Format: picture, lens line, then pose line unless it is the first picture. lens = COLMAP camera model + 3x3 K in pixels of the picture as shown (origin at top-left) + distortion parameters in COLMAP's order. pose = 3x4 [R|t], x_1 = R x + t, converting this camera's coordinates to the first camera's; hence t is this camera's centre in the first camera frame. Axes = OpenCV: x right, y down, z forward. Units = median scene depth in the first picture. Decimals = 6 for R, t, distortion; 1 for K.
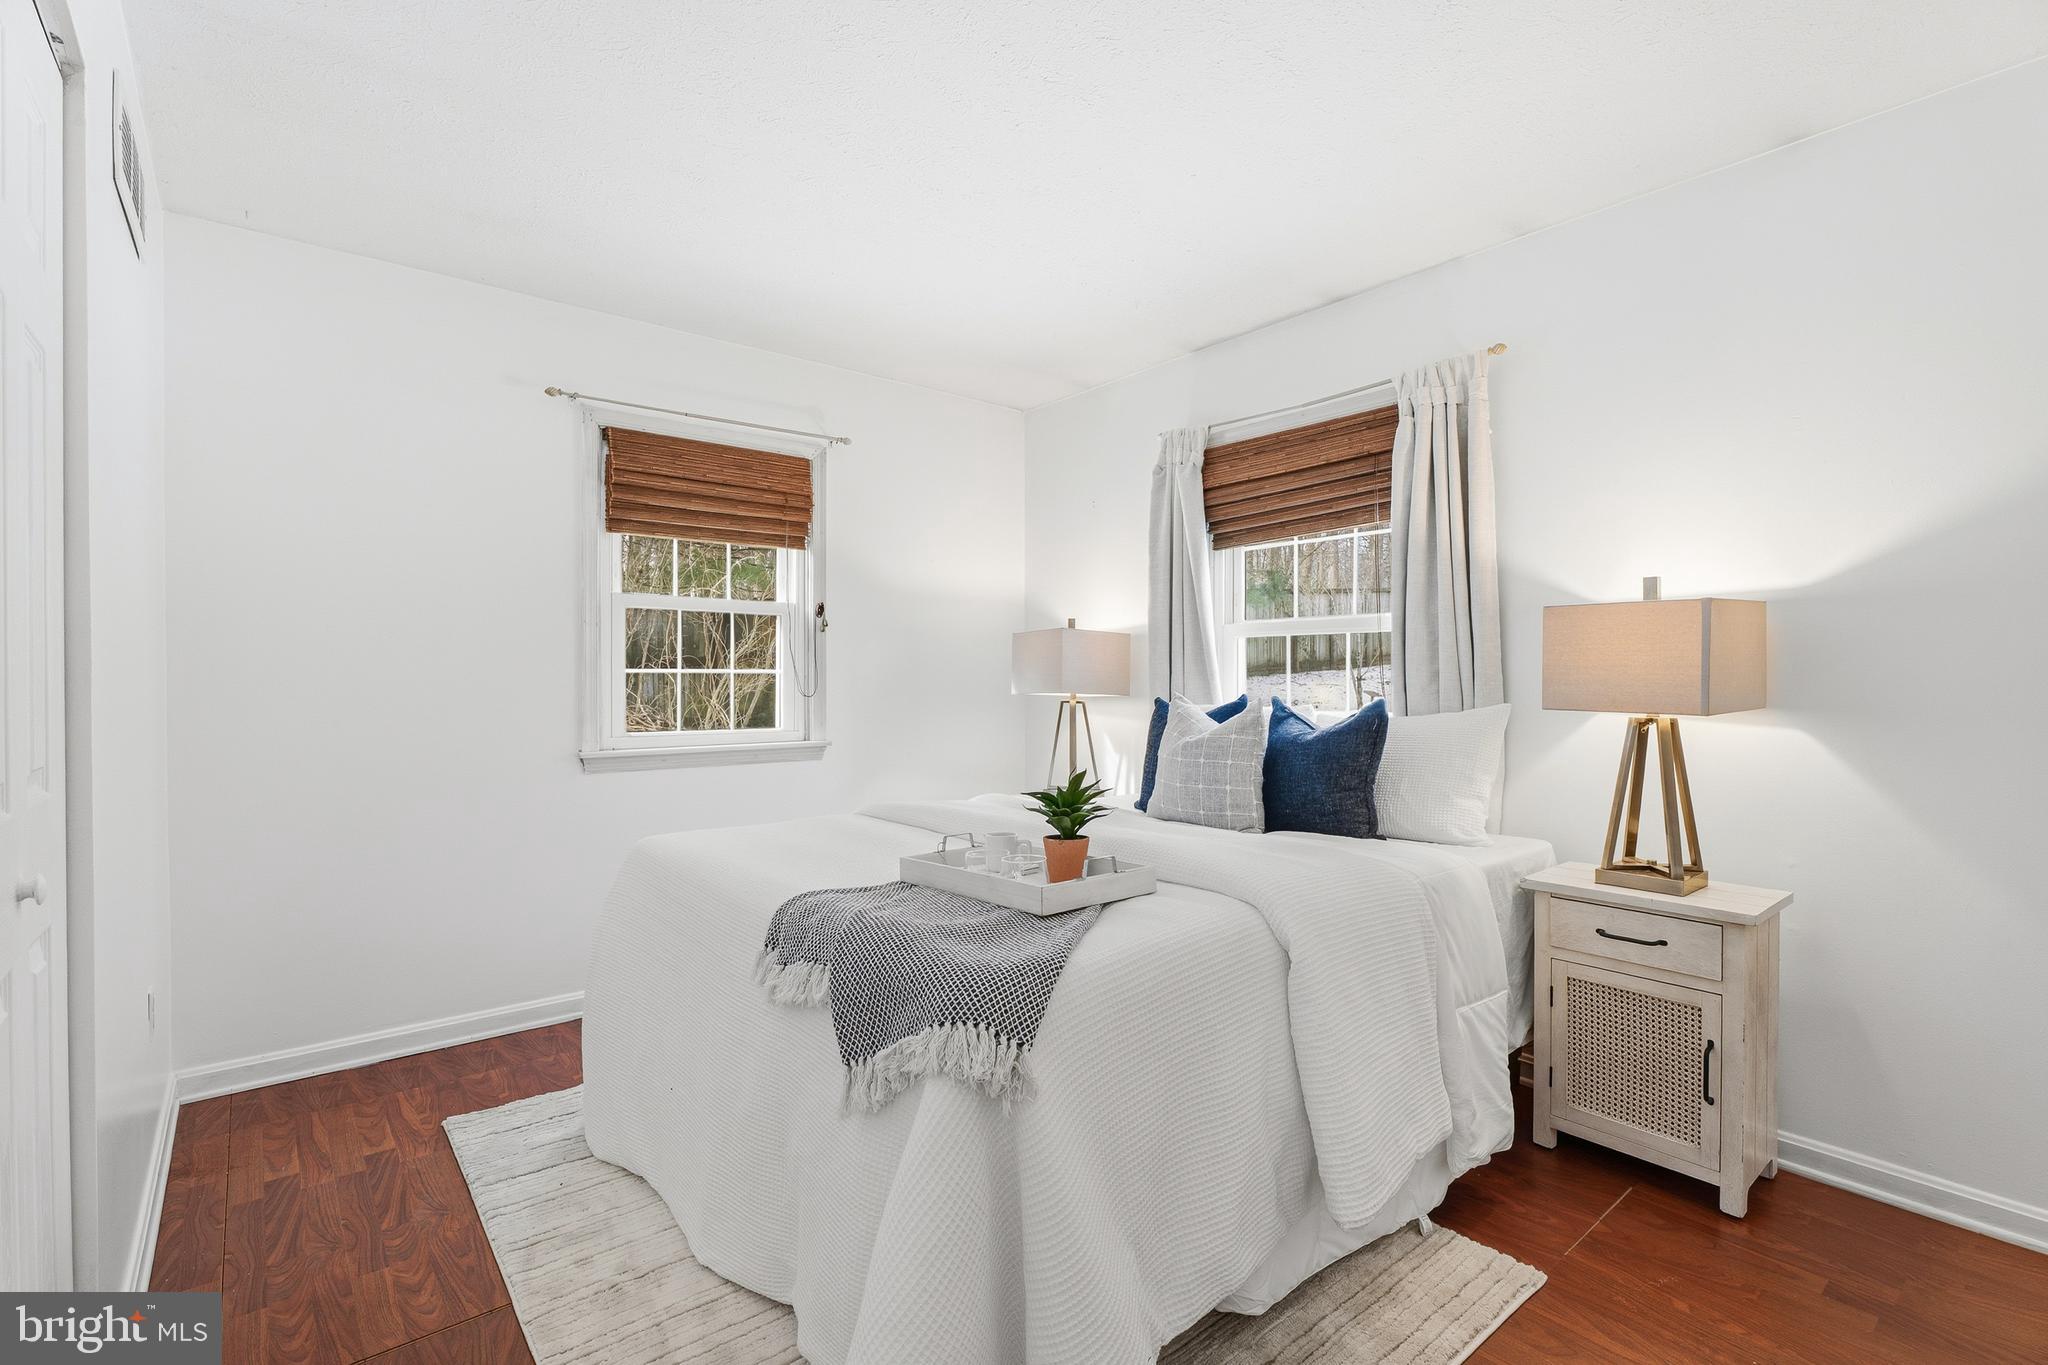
lens RADIAL K [[915.9, 0, 1031.7], [0, 915.9, 696.6], [0, 0, 1]] dist [0.000906, 0.000128]
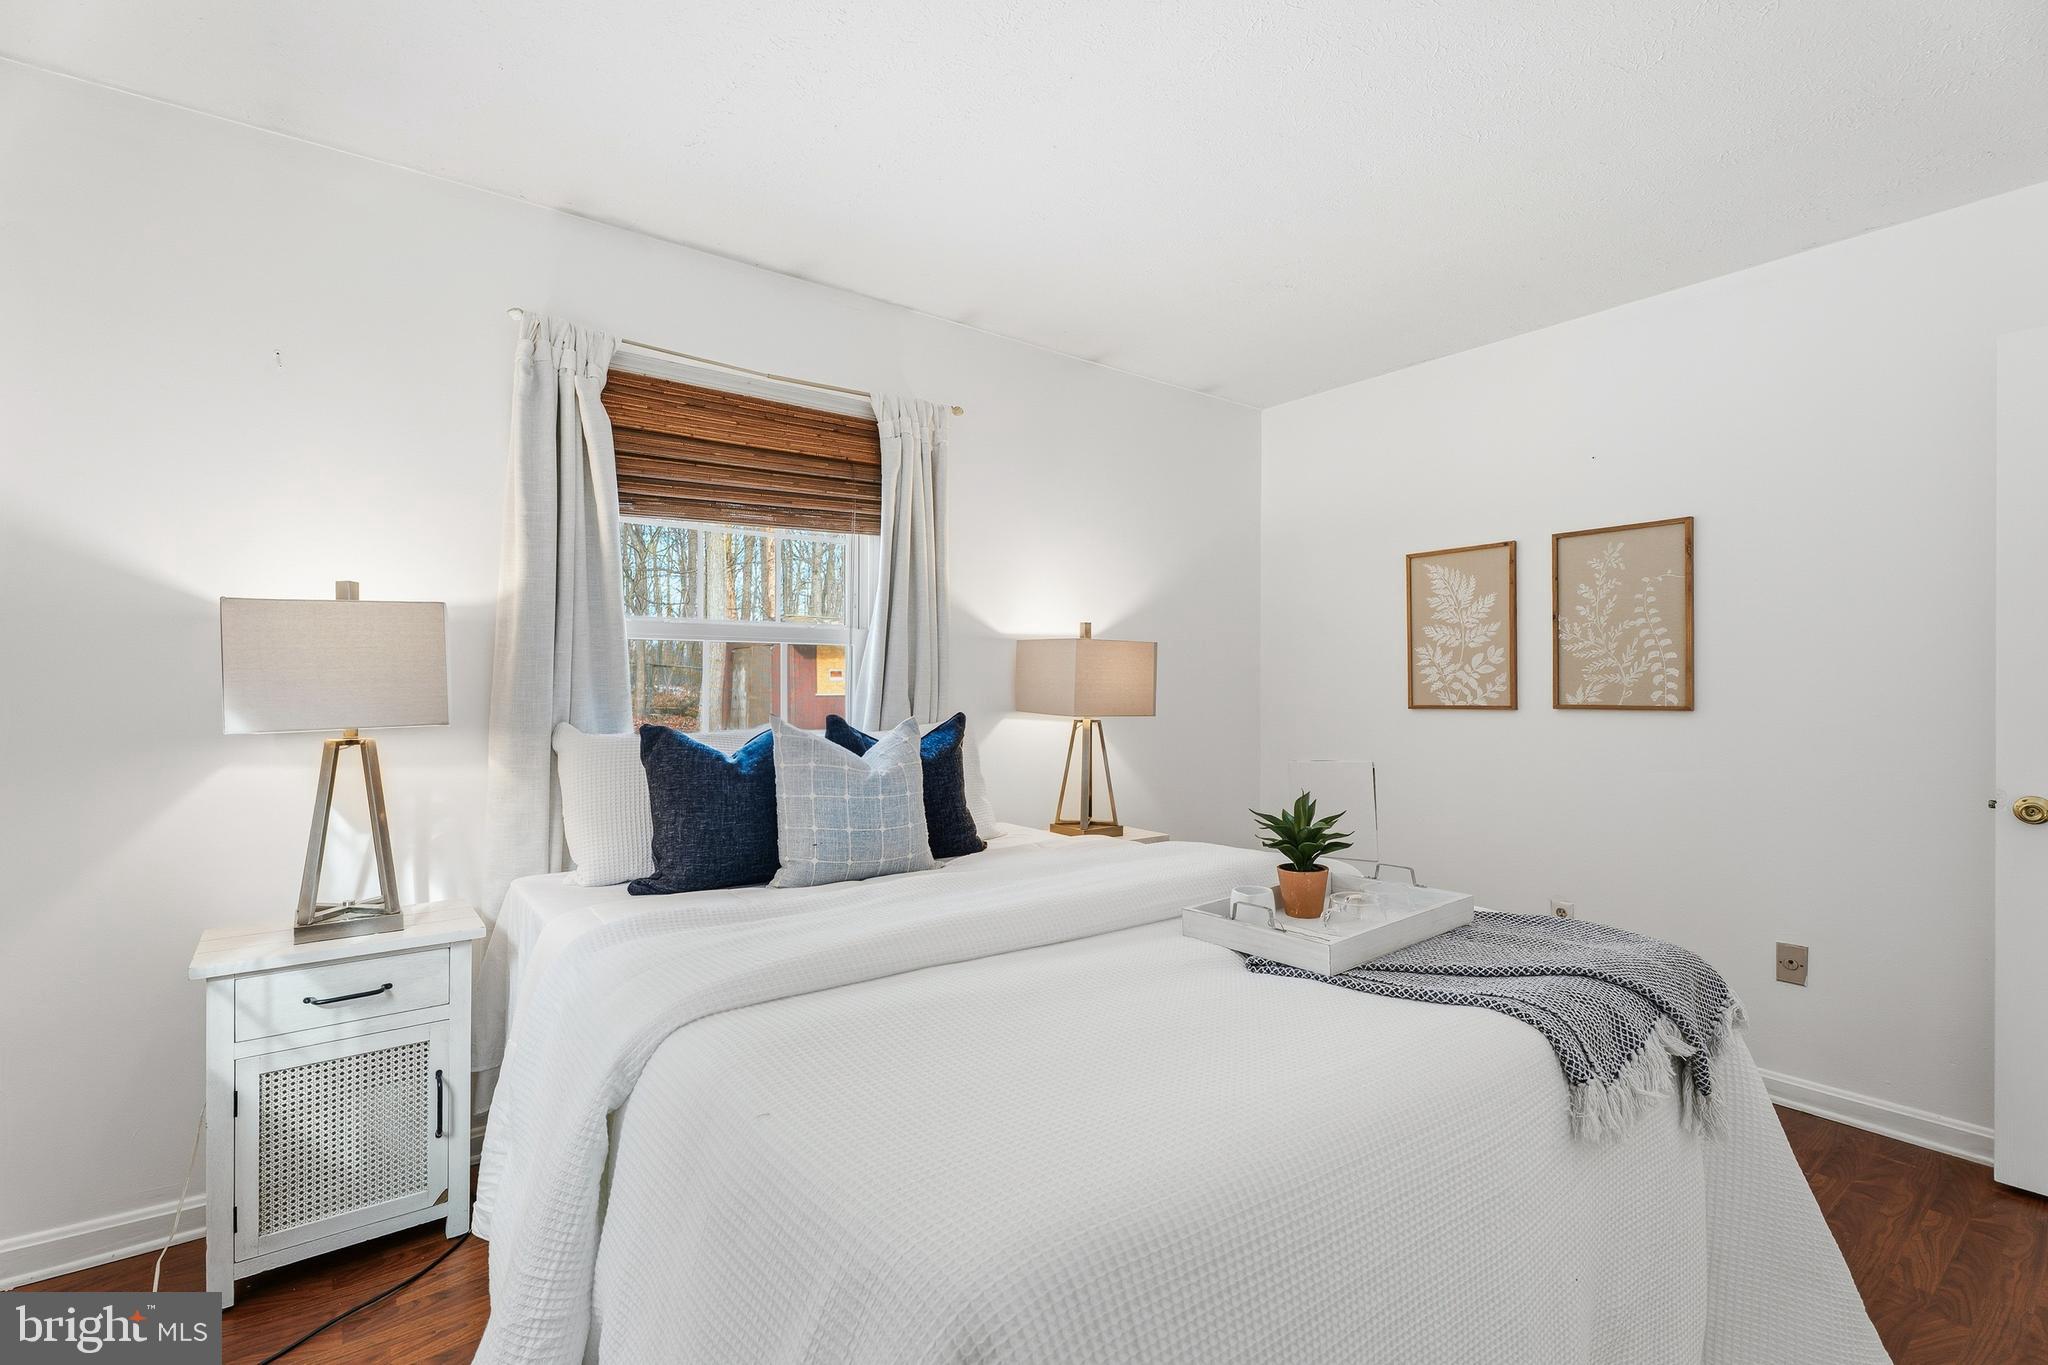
lens RADIAL K [[958.6, 0, 1020.4], [0, 958.6, 676.3], [0, 0, 1]] dist [0.004130, 0.000568]
pose [[0.049037, 0.014697, 0.998689, -0.593405], [0.023224, 0.999605, -0.015851, -0.018308], [-0.998527, 0.023971, 0.048677, 0.744233]]
